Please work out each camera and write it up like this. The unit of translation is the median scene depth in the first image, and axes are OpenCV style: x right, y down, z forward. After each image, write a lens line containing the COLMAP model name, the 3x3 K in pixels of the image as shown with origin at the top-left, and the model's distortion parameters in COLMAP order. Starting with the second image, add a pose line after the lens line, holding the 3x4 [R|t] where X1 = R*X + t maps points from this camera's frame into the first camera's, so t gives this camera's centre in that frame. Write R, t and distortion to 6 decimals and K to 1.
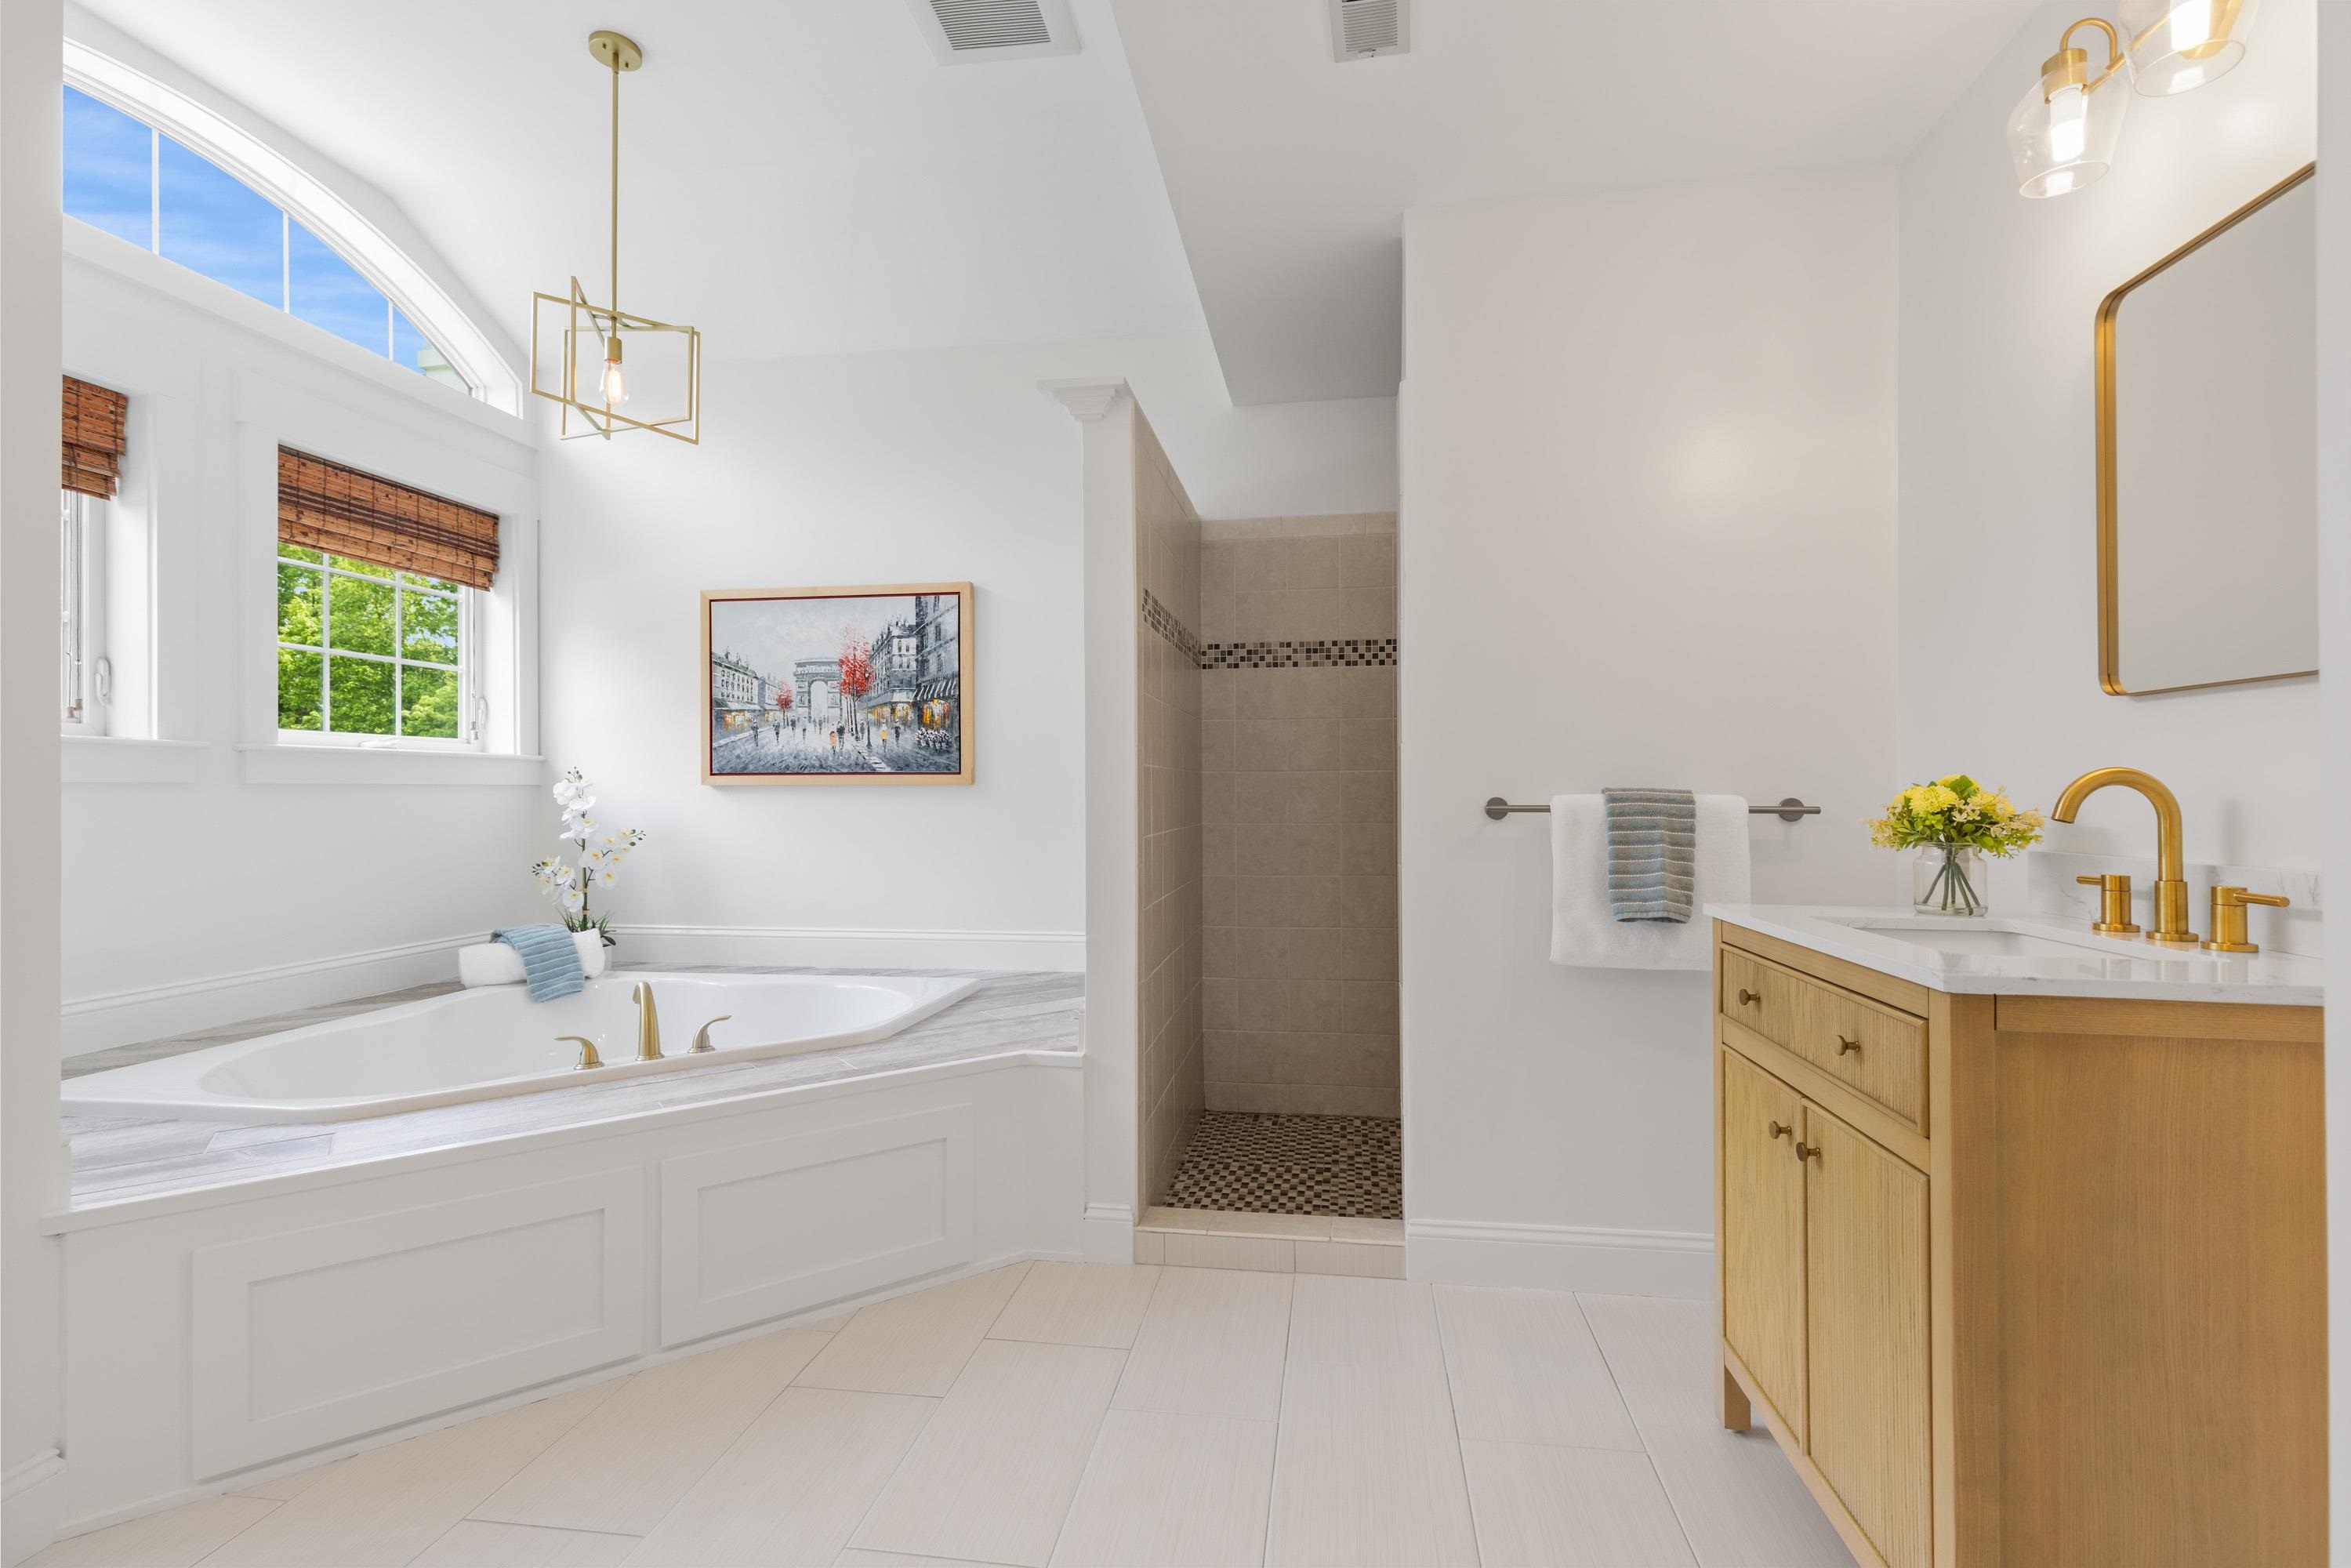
lens RADIAL K [[1072.9, 0, 1197.0], [0, 1072.9, 786.2], [0, 0, 1]] dist [0.006173, -0.000928]
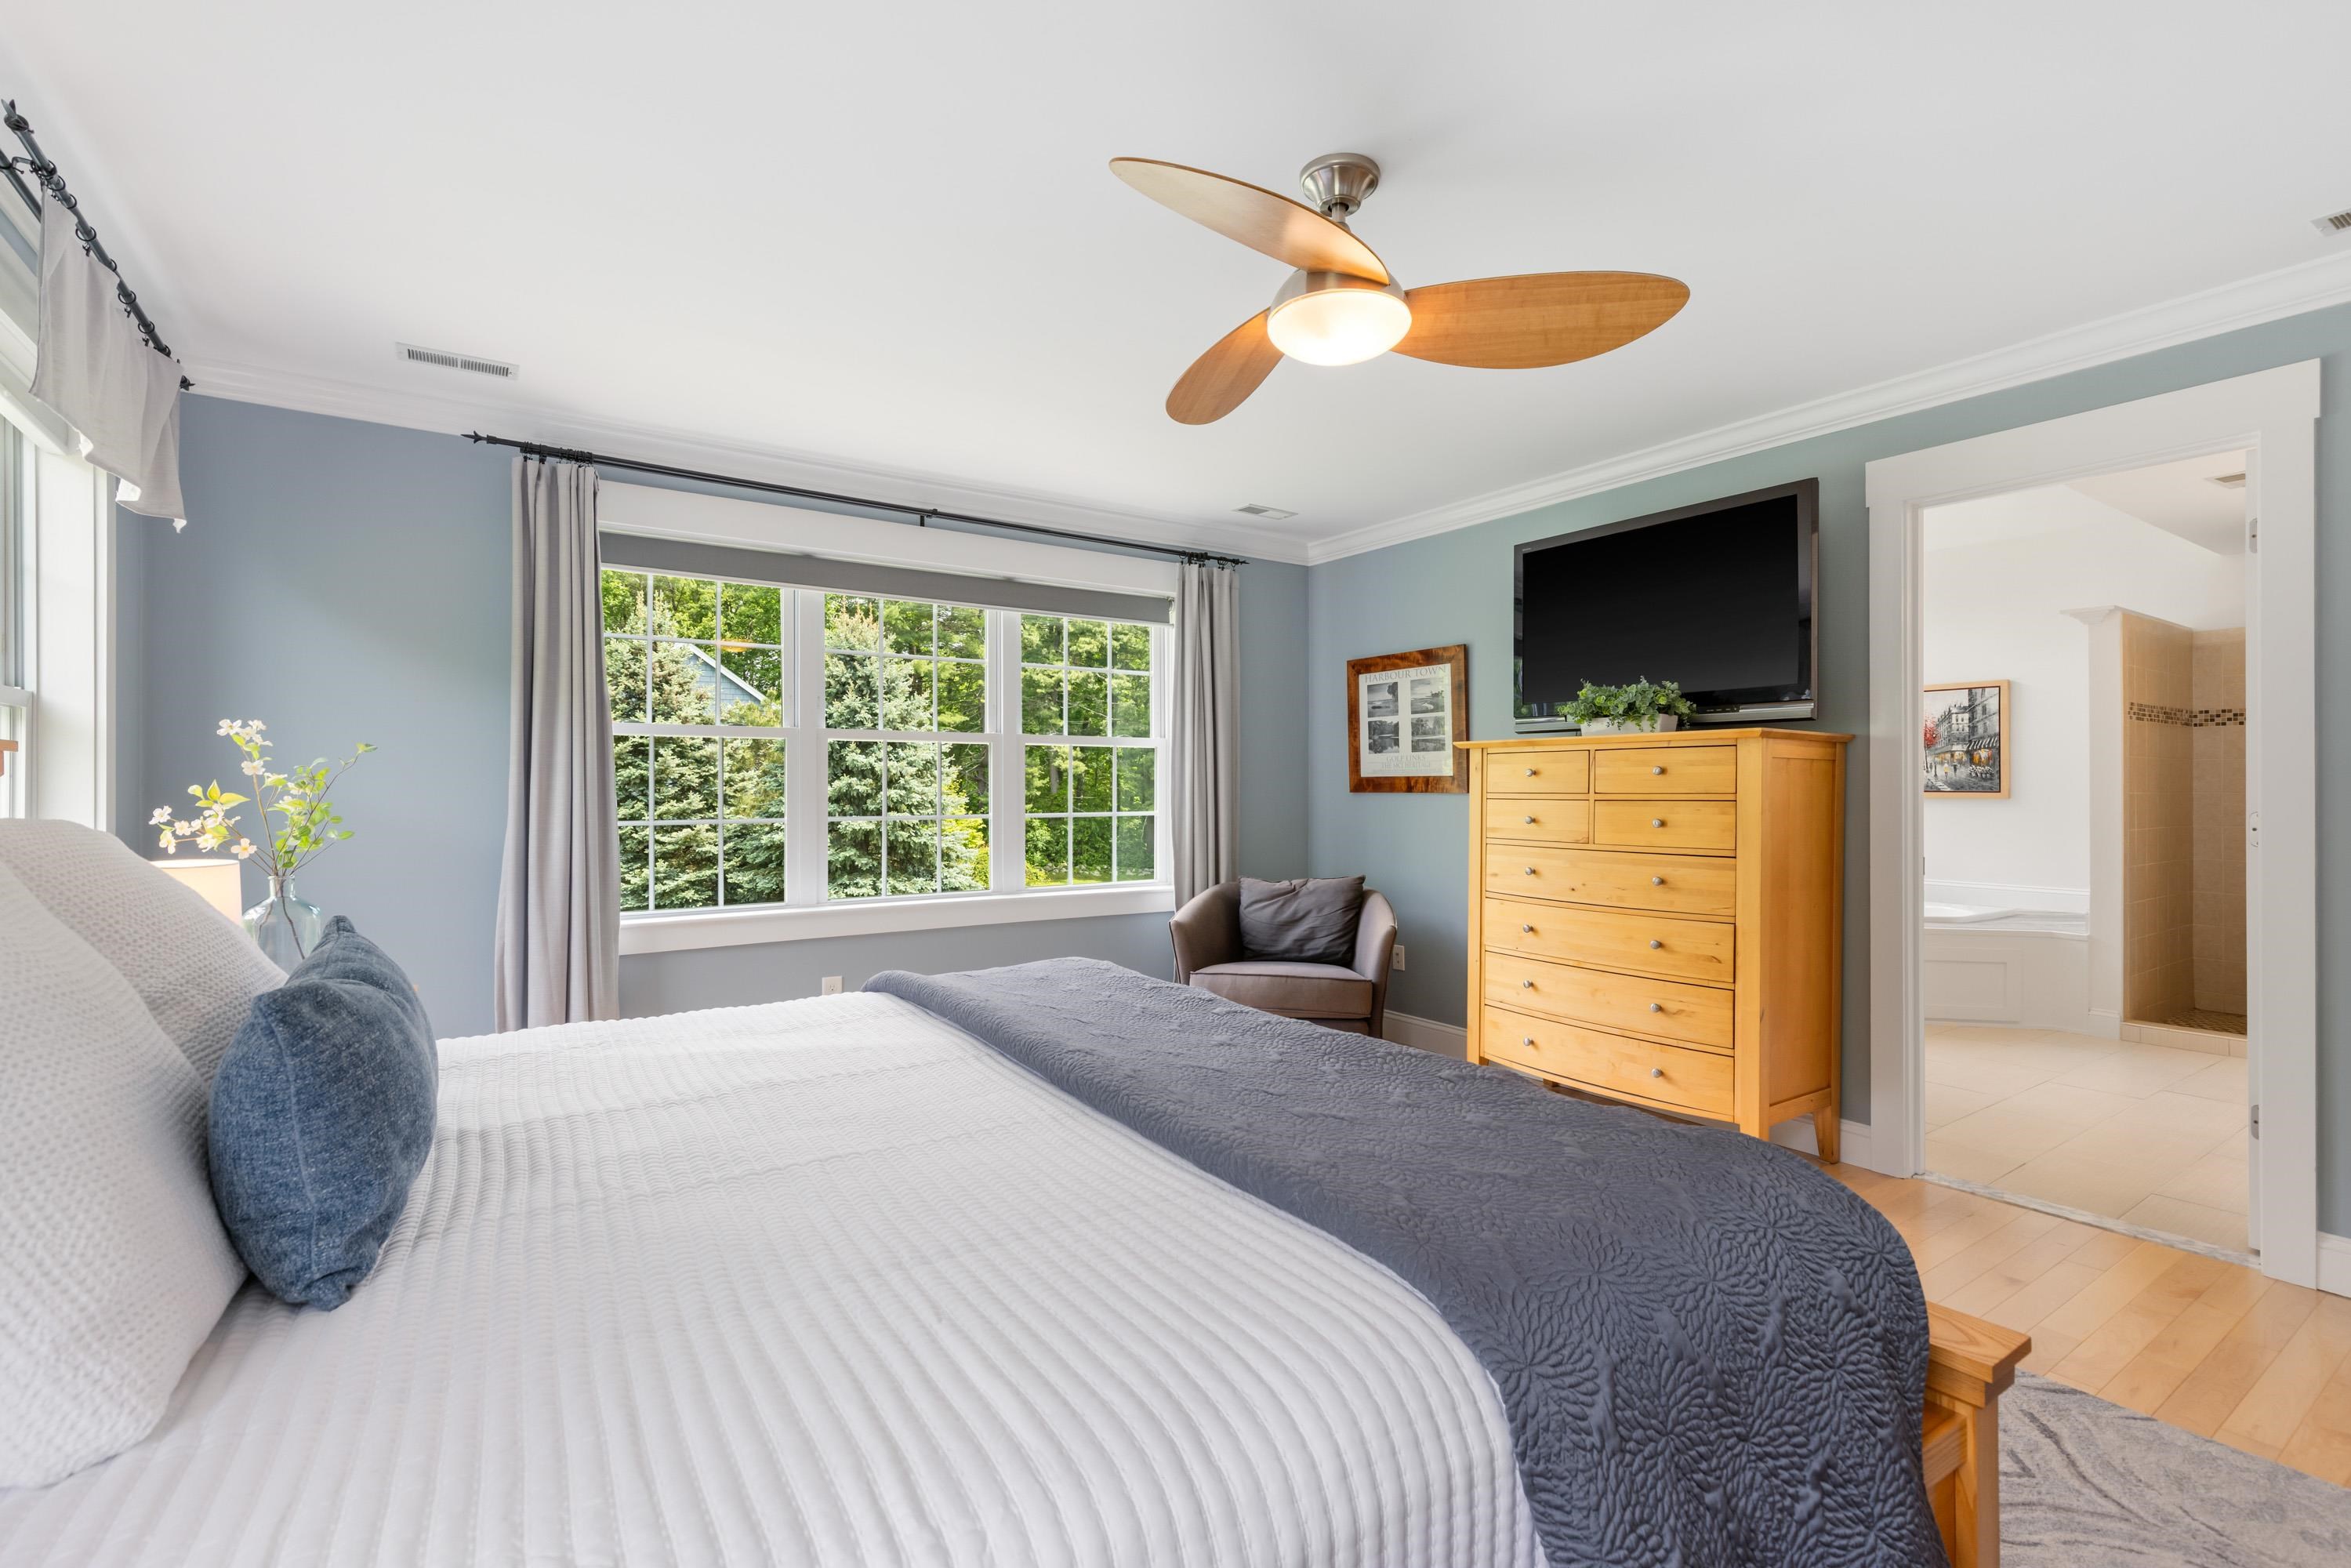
lens RADIAL K [[1072.9, 0, 1190.3], [0, 1072.9, 781.8], [0, 0, 1]] dist [0.006173, -0.000928]
pose [[0.678533, 0.000844, -0.734569, 0.180044], [-0.001528, 0.999999, -0.000263, -0.028634], [0.734568, 0.001301, 0.678533, -1.227164]]
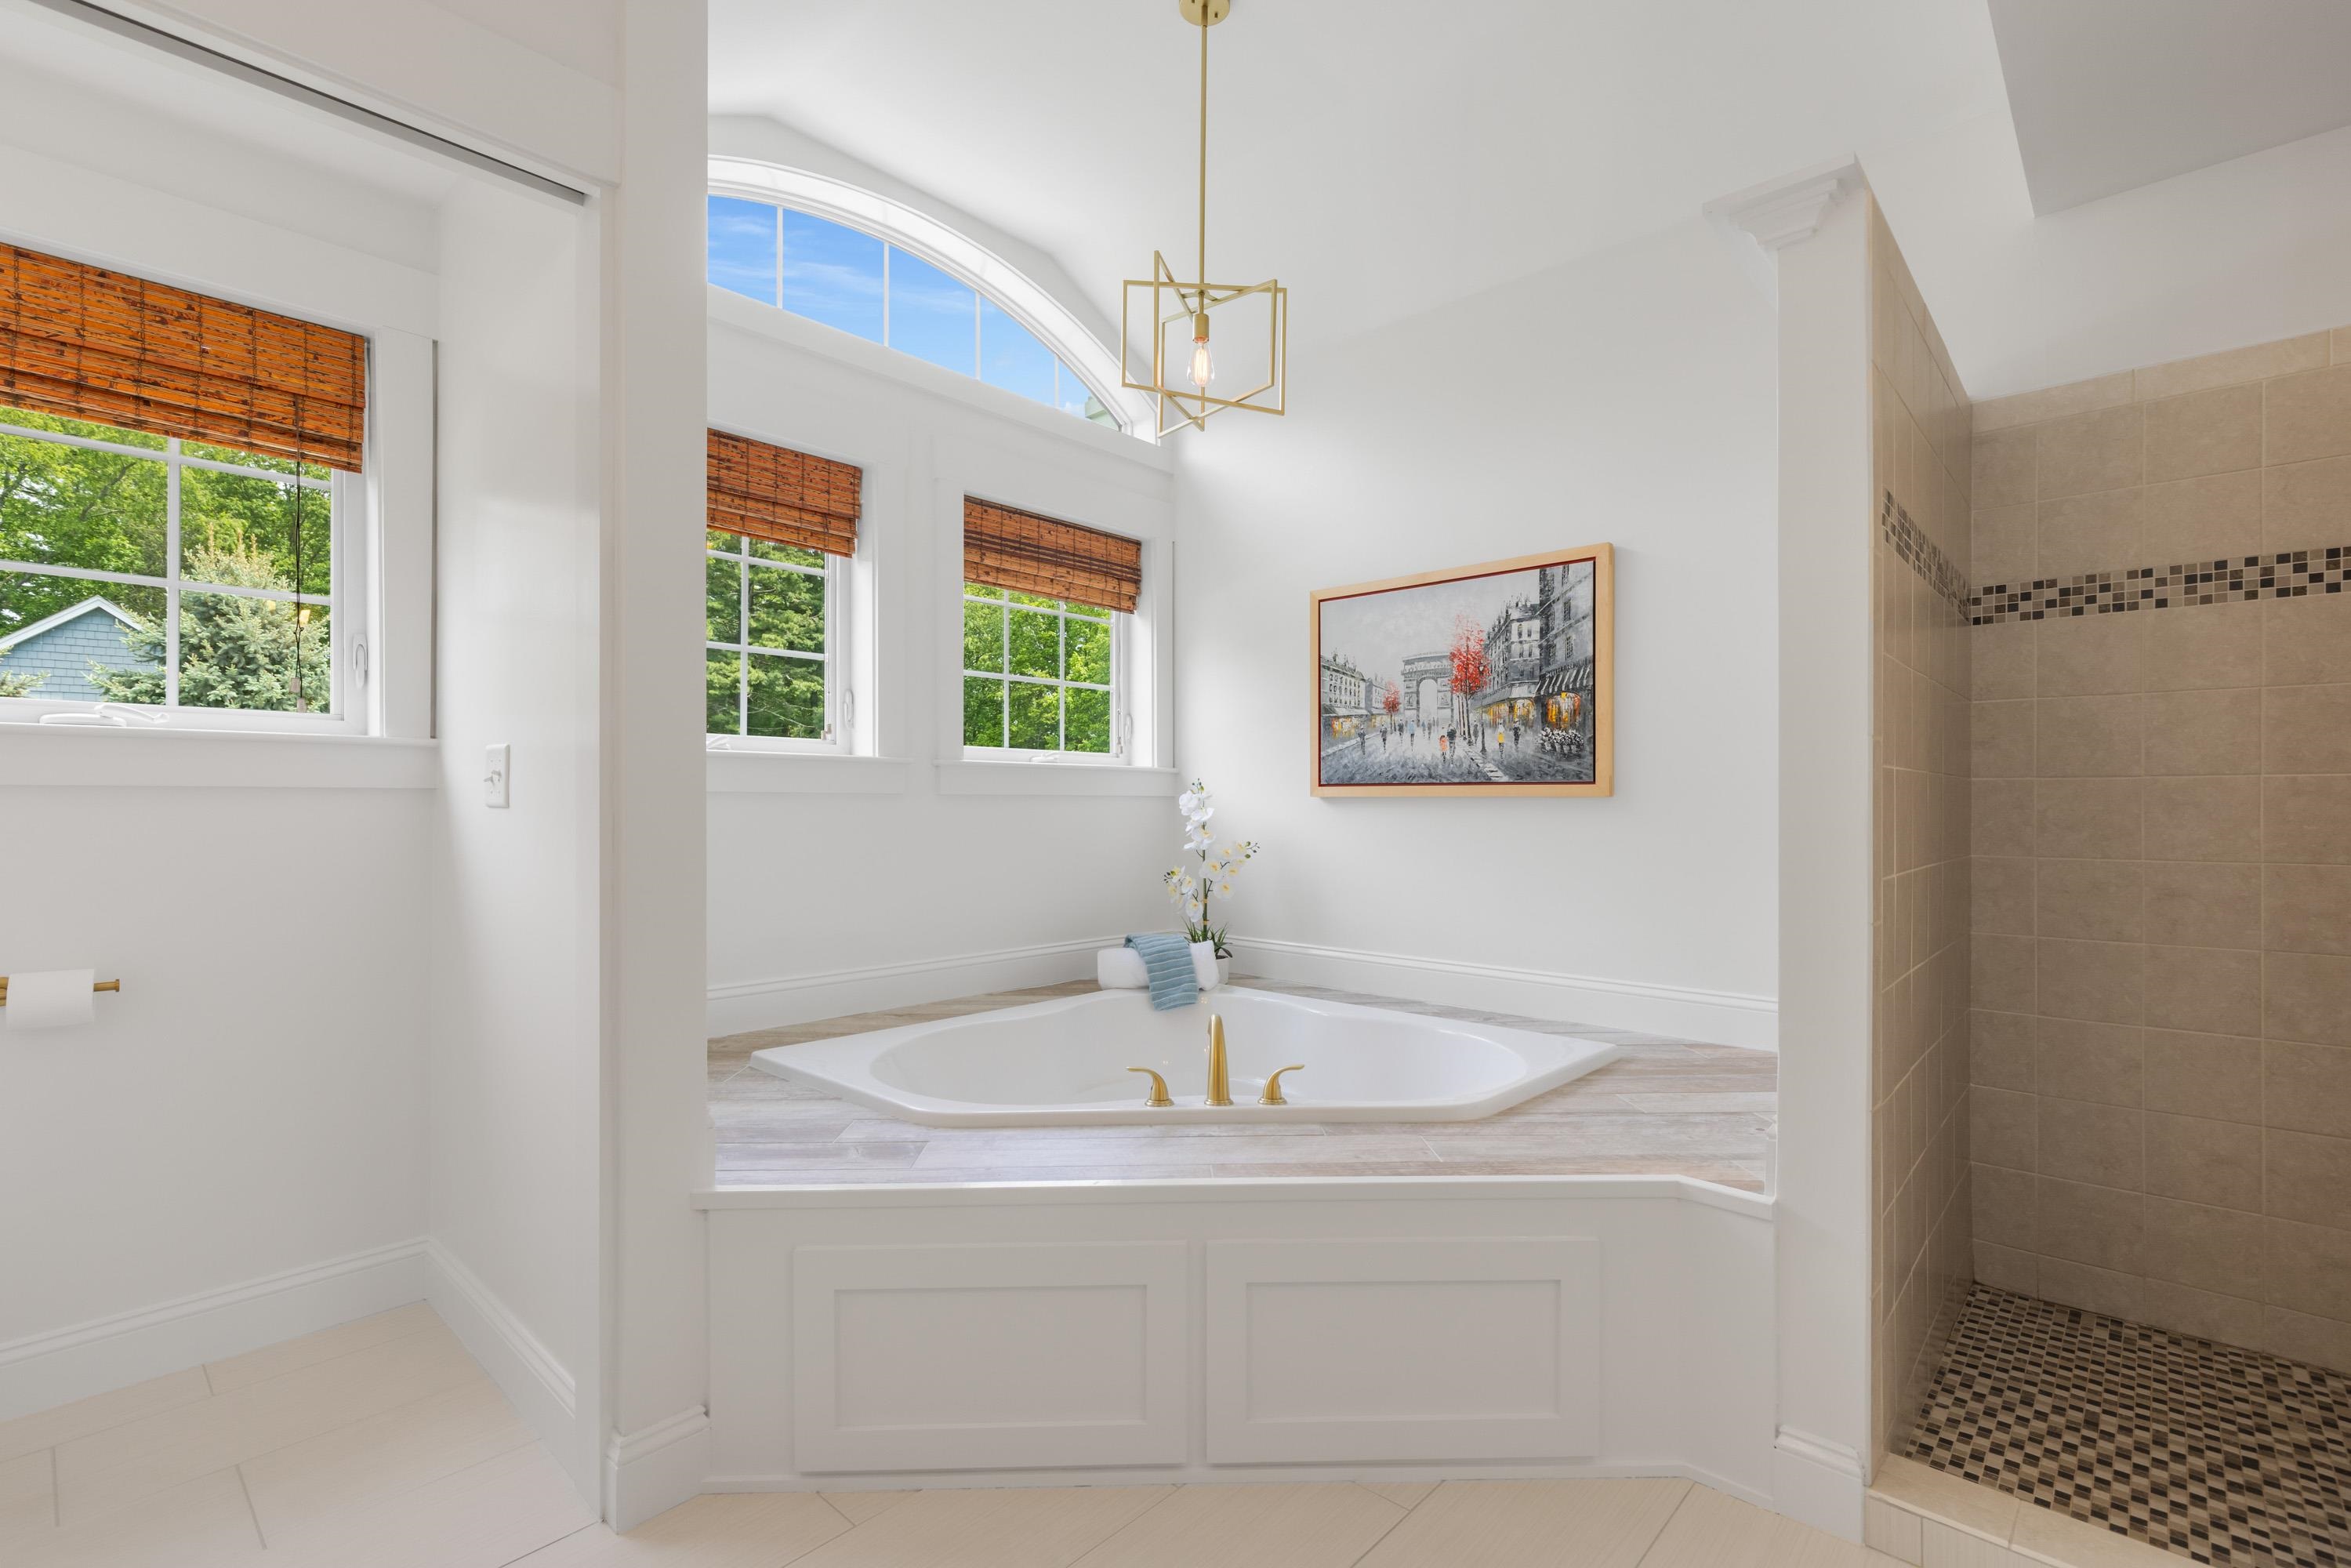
lens RADIAL K [[1072.9, 0, 1176.9], [0, 1072.9, 801.3], [0, 0, 1]] dist [0.006173, -0.000928]
pose [[0.824351, 0.004704, -0.566060, -0.025715], [-0.003348, 0.999989, 0.003434, 0.000215], [0.566070, -0.000935, 0.824357, 0.177494]]
